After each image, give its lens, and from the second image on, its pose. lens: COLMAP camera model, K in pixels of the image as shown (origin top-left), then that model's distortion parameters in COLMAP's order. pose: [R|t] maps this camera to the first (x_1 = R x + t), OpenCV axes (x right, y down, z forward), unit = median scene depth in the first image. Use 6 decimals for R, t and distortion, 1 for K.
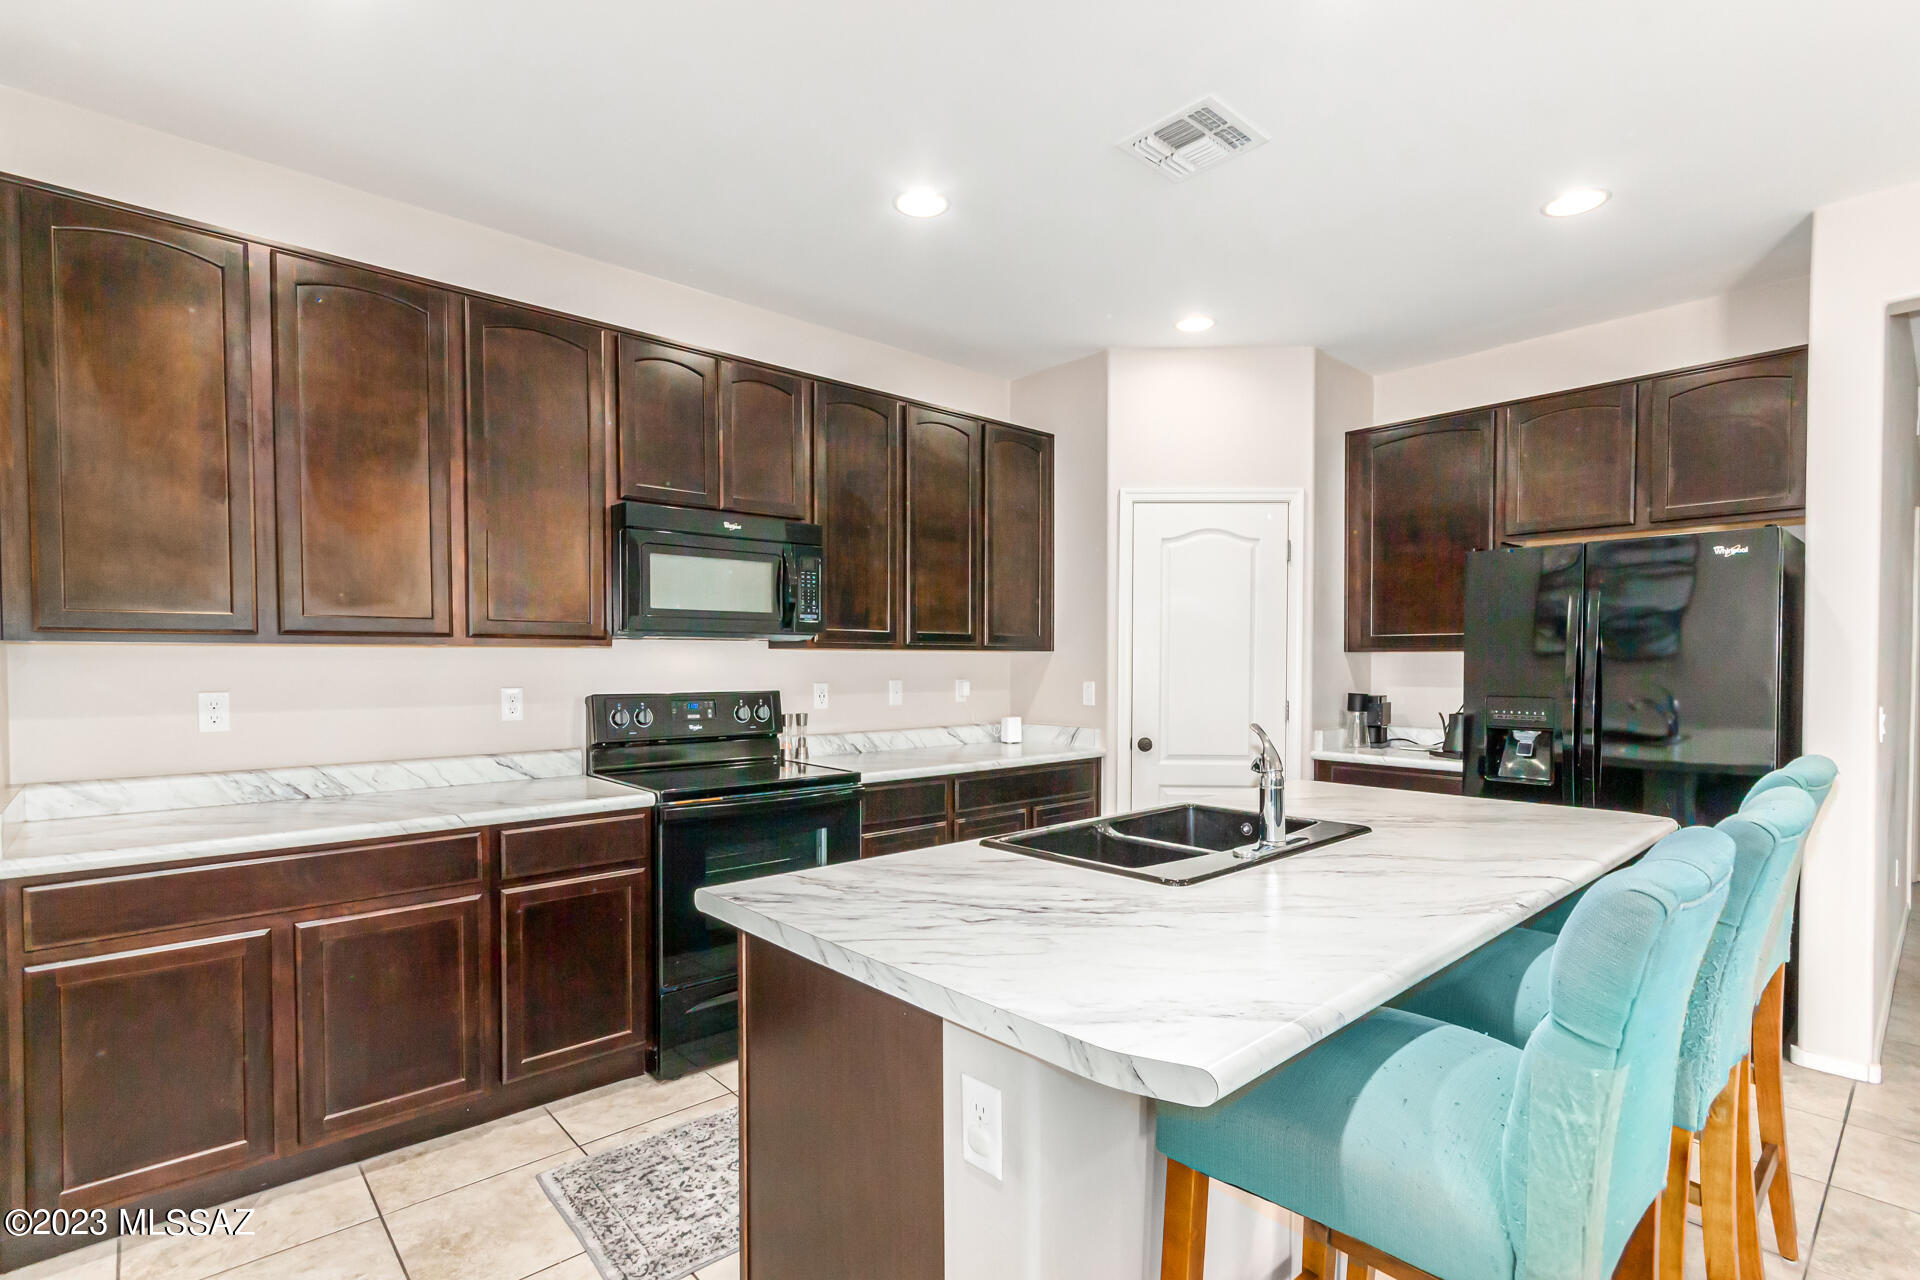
lens RADIAL K [[907.3, 0, 955.0], [0, 907.3, 688.5], [0, 0, 1]] dist [0.000767, 0.000347]
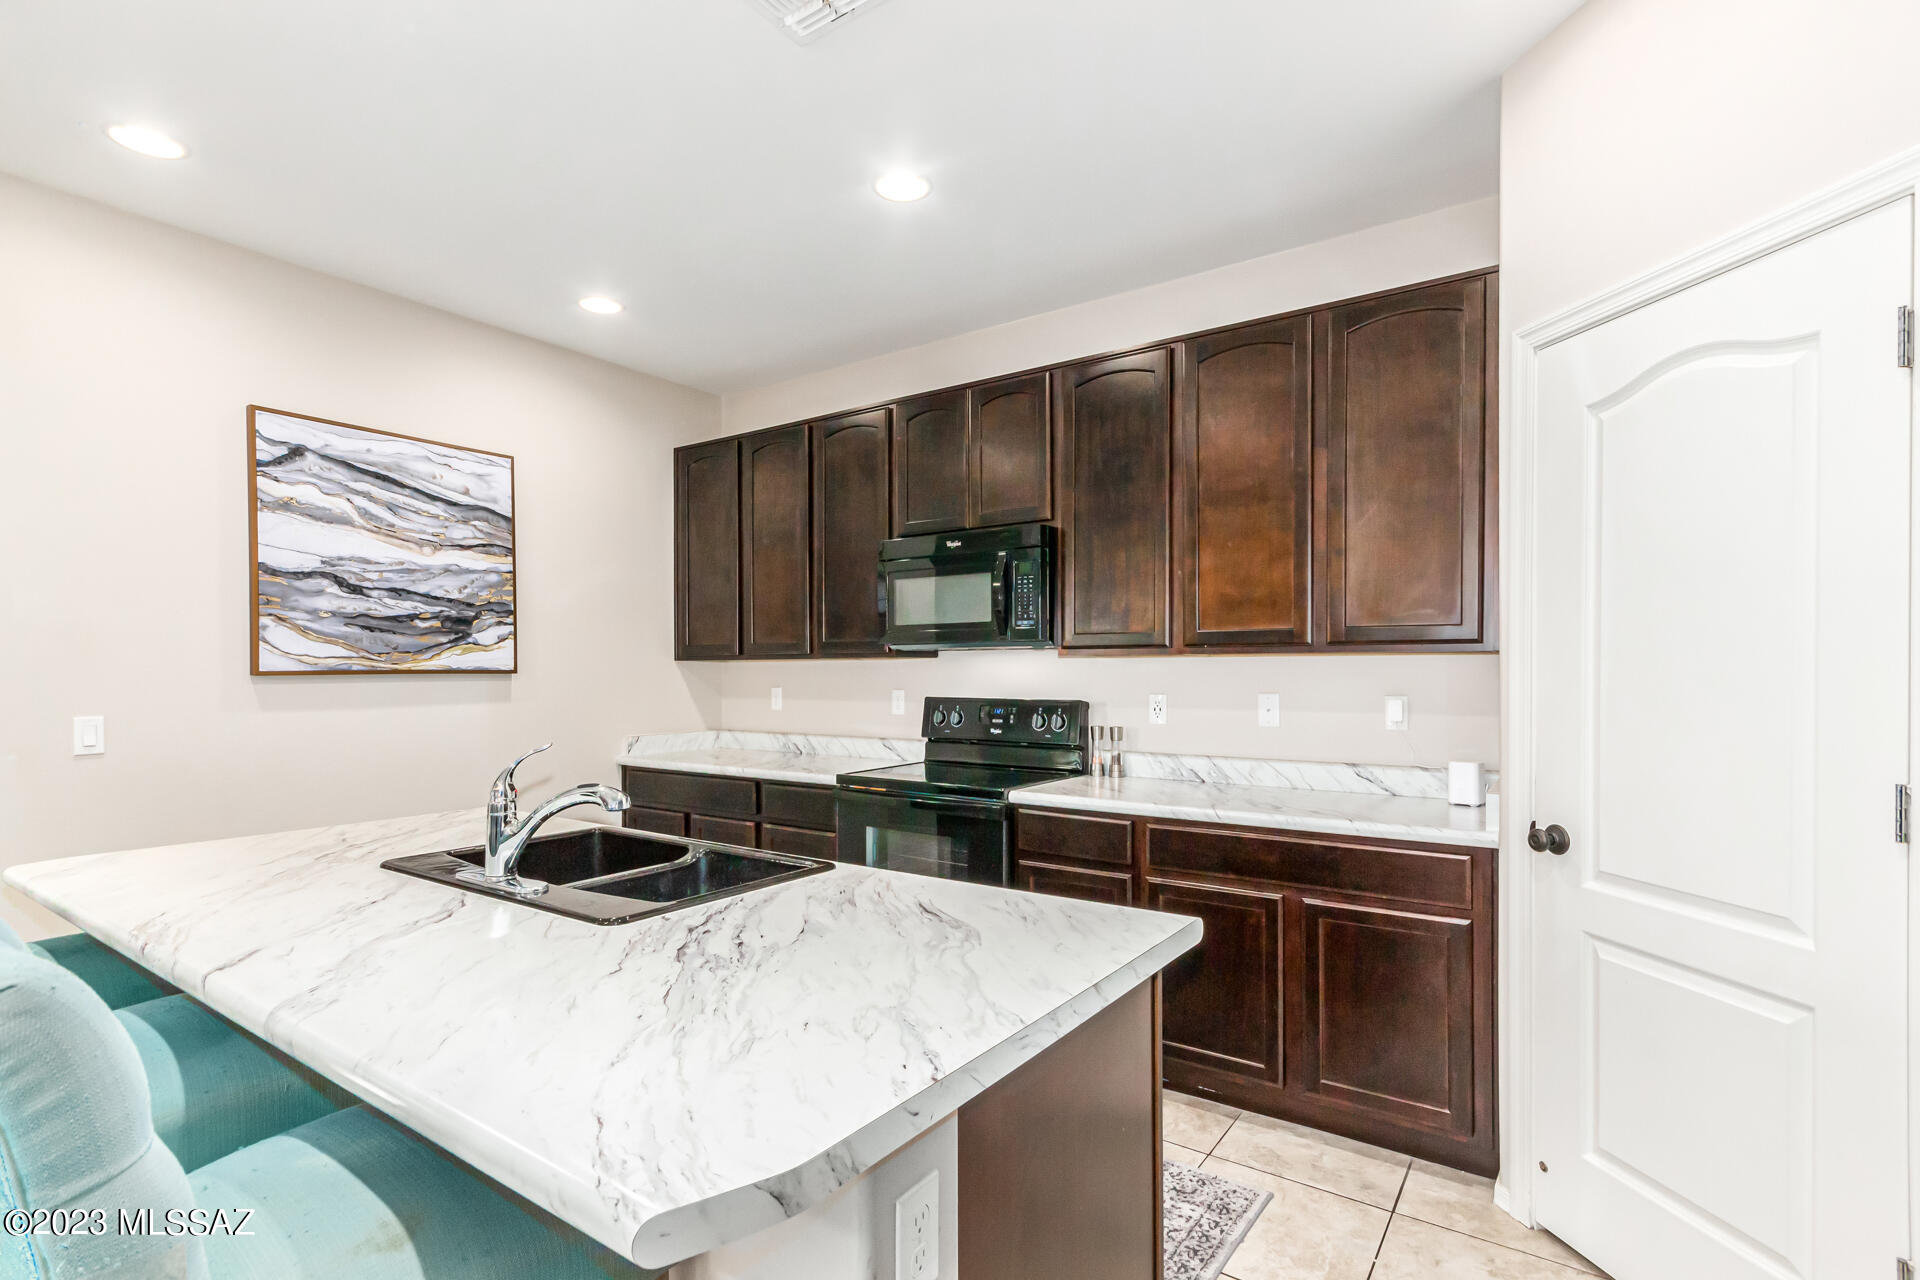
lens RADIAL K [[906.8, 0, 960.0], [0, 906.8, 640.0], [0, 0, 1]] dist [0.001138, 0.000070]
pose [[0.241026, -0.034606, -0.969901, 0.684364], [-0.028040, 0.998699, -0.042601, -0.016626], [0.970113, 0.037464, 0.239742, 0.645950]]
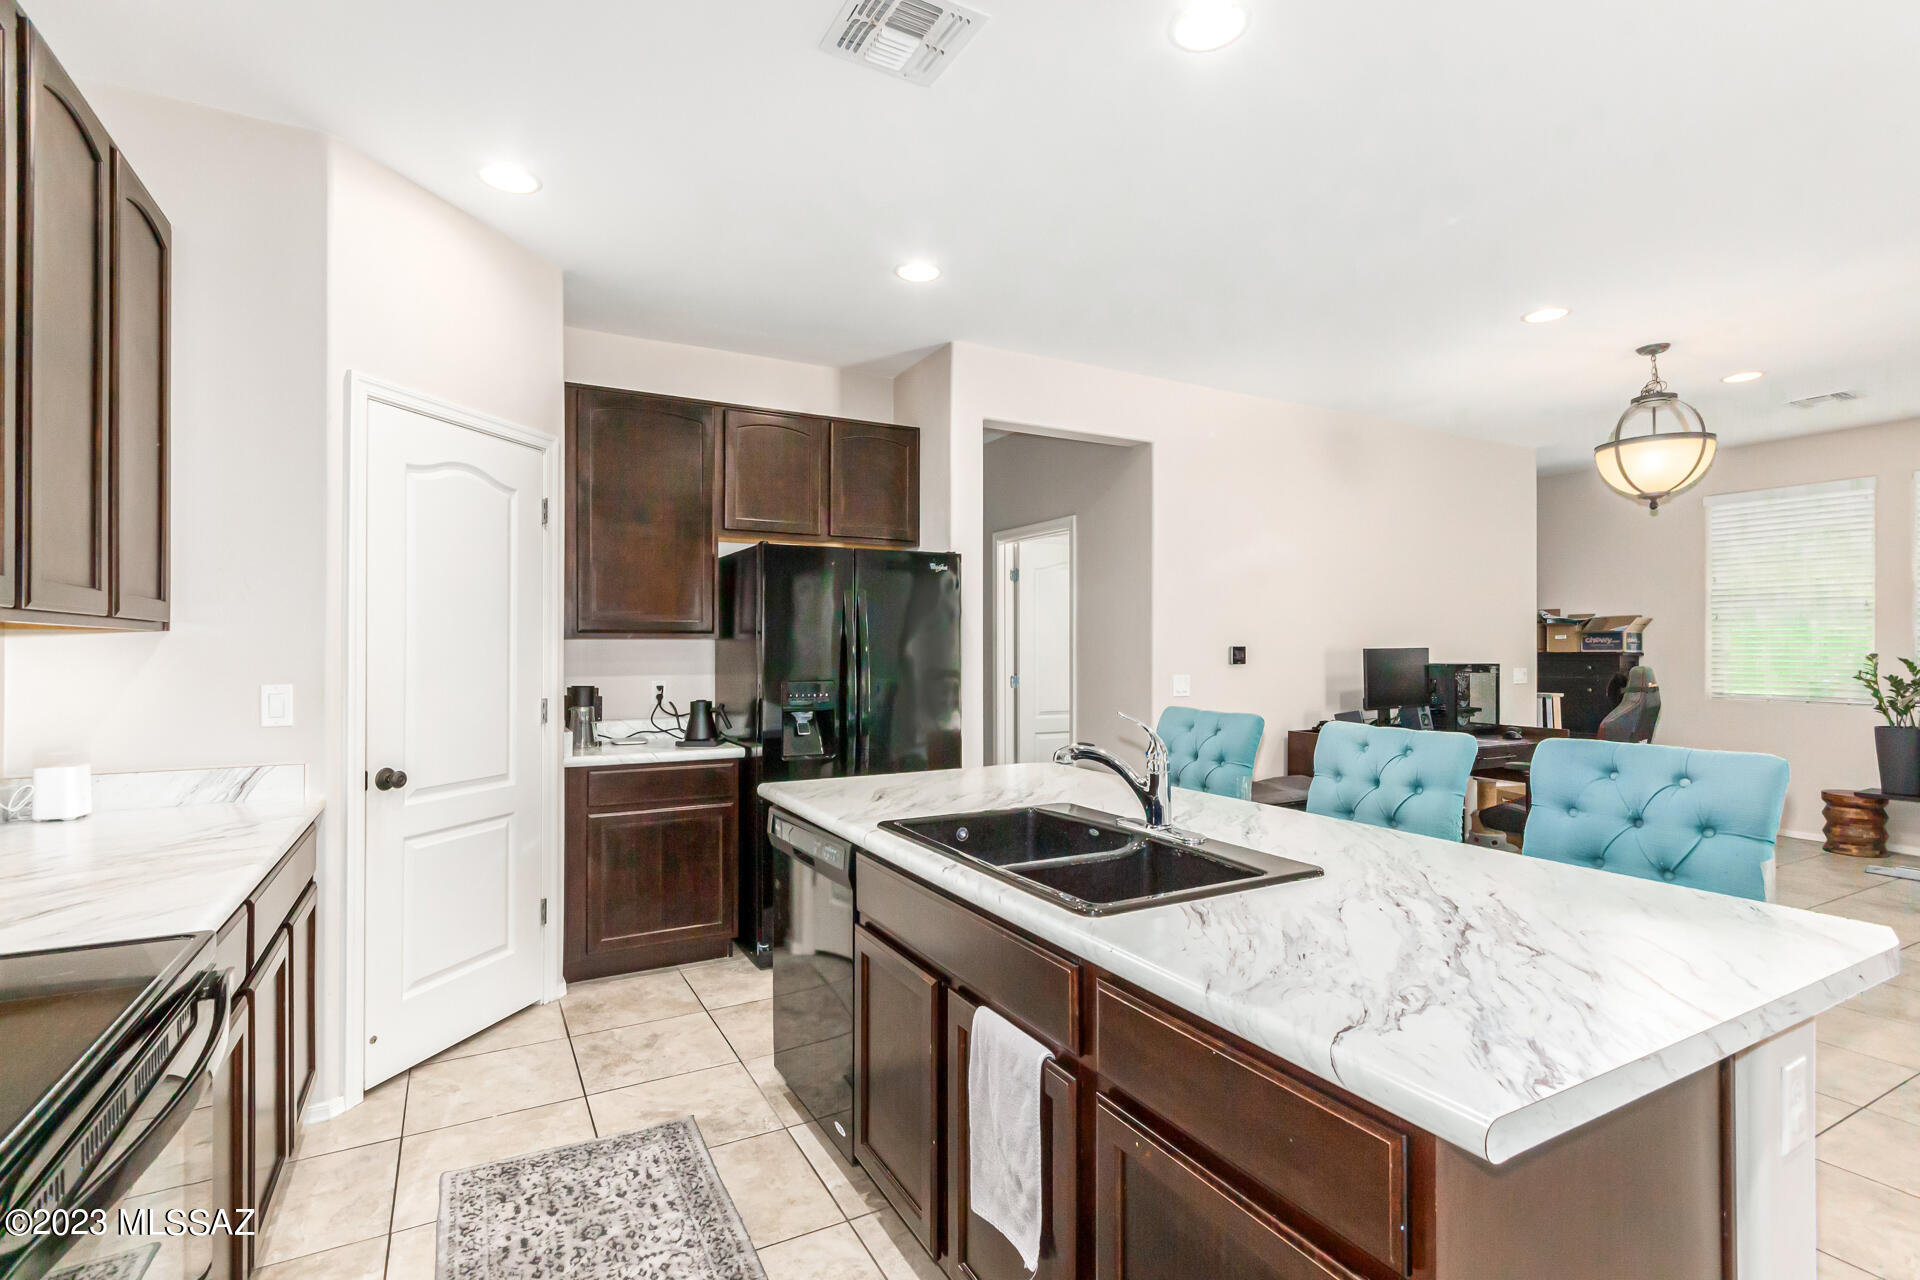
lens RADIAL K [[906.8, 0, 960.0], [0, 906.8, 640.0], [0, 0, 1]] dist [0.001138, 0.000070]
pose [[0.218806, 0.009924, 0.975718, -0.561918], [0.030260, 0.999398, -0.016951, -0.022626], [-0.975299, 0.033234, 0.218374, 0.802907]]
